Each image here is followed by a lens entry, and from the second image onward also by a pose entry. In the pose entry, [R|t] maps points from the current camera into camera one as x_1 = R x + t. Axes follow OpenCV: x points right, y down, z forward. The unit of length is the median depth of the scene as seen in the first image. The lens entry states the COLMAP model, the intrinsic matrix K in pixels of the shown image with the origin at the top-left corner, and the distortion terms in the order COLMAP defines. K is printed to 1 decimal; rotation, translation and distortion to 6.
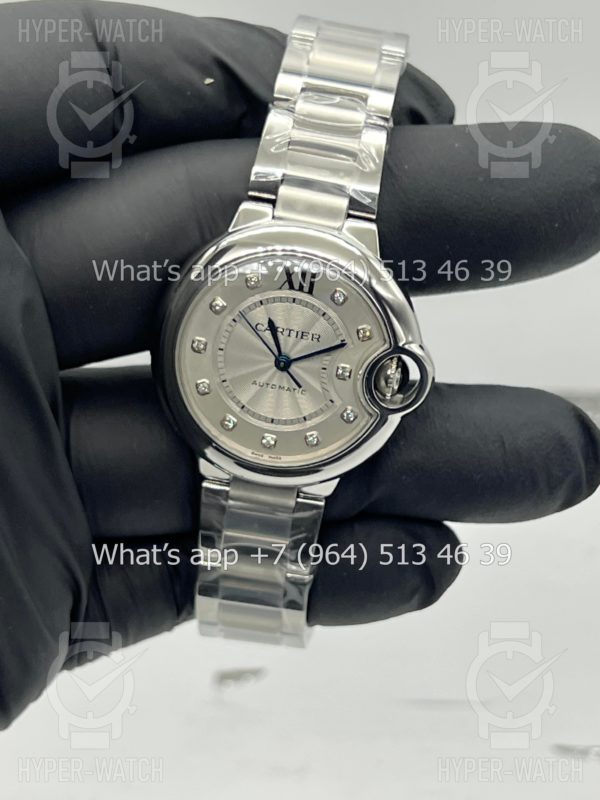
lens RADIAL K [[1795.1, 0, 300.0], [0, 1795.1, 400.0], [0, 0, 1]] dist [0.286121, 0.265561]
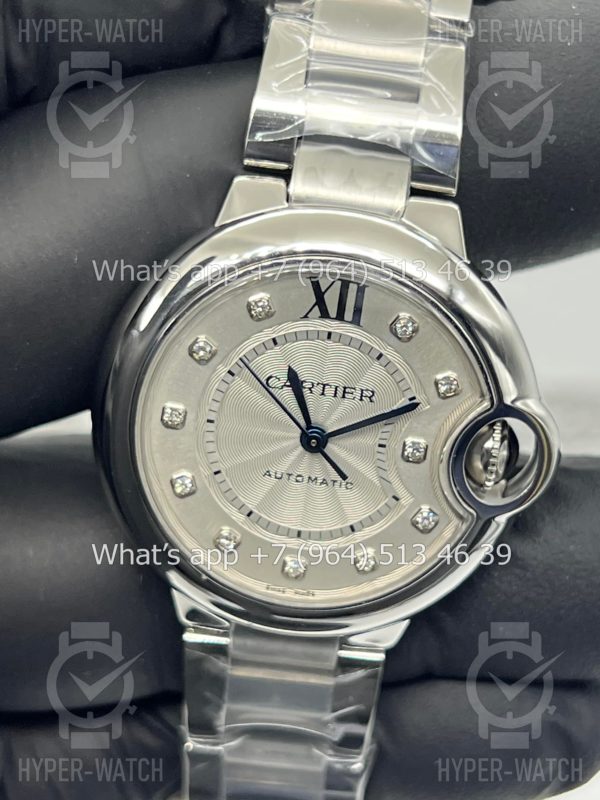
lens RADIAL K [[1934.8, 0, 301.2], [0, 1934.8, 412.4], [0, 0, 1]] dist [0.299906, -0.445909]
pose [[0.998287, -0.044353, 0.038163, -0.038259], [0.044117, 0.999002, 0.007003, -0.034552], [-0.038436, -0.005307, 0.999247, 0.349451]]
